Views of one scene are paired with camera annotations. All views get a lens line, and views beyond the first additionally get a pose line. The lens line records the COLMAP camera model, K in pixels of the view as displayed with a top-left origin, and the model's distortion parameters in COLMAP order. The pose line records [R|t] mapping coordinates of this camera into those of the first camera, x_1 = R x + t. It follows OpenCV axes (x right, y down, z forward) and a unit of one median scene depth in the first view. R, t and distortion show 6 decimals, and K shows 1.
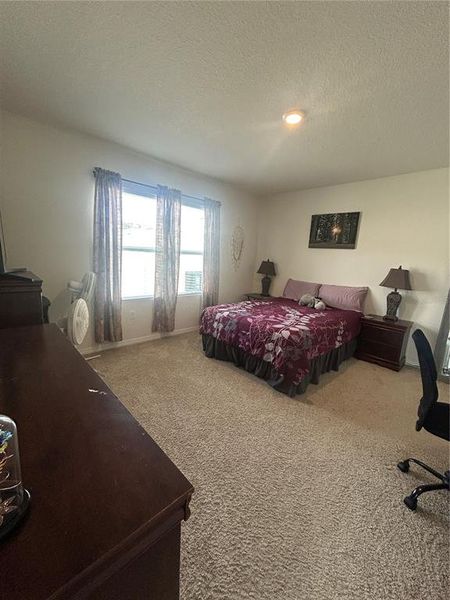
lens RADIAL K [[242.1, 0, 224.9], [0, 242.1, 299.0], [0, 0, 1]] dist [-0.002895, 0.001663]
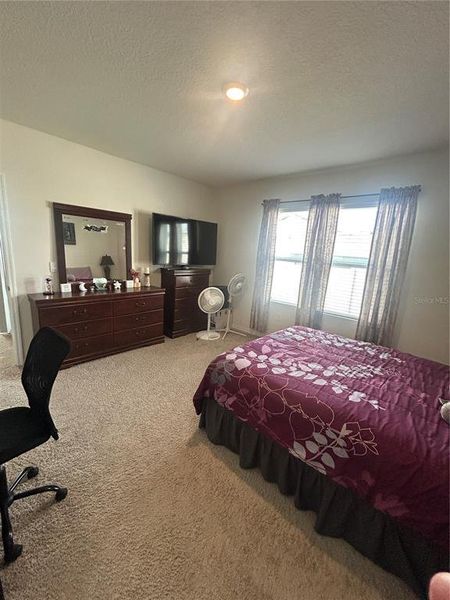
lens RADIAL K [[242.1, 0, 225.6], [0, 242.1, 301.5], [0, 0, 1]] dist [-0.002895, 0.001663]
pose [[0.064545, 0.152283, -0.986227, 0.709178], [-0.238175, 0.962077, 0.132966, -0.095551], [0.969075, 0.226313, 0.098368, 0.620896]]
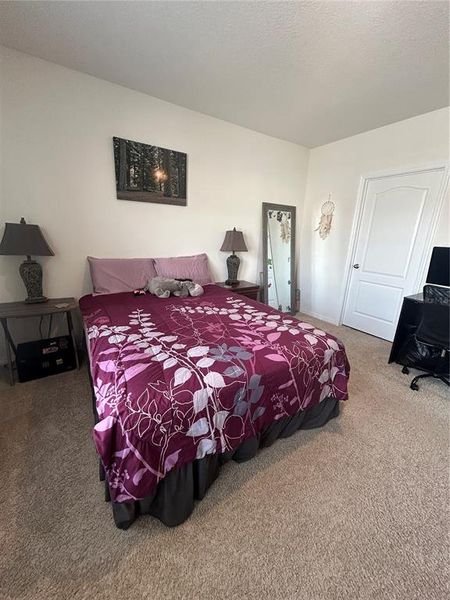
lens RADIAL K [[242.1, 0, 226.5], [0, 242.1, 300.0], [0, 0, 1]] dist [-0.002895, 0.001663]
pose [[0.202442, -0.314357, 0.927468, -0.257999], [0.146829, 0.946116, 0.288629, -0.137807], [-0.968224, 0.077748, 0.237690, 0.771162]]
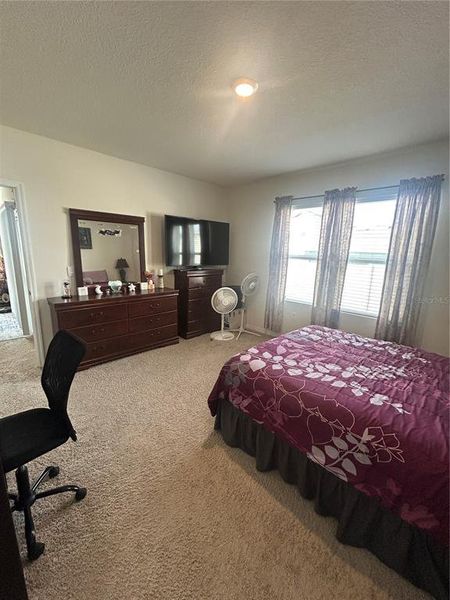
lens RADIAL K [[242.1, 0, 225.8], [0, 242.1, 301.3], [0, 0, 1]] dist [-0.002895, 0.001663]
pose [[0.012376, 0.151402, -0.988395, 0.701741], [-0.211921, 0.966413, 0.145382, -0.096048], [0.977208, 0.207663, 0.044046, 0.622648]]
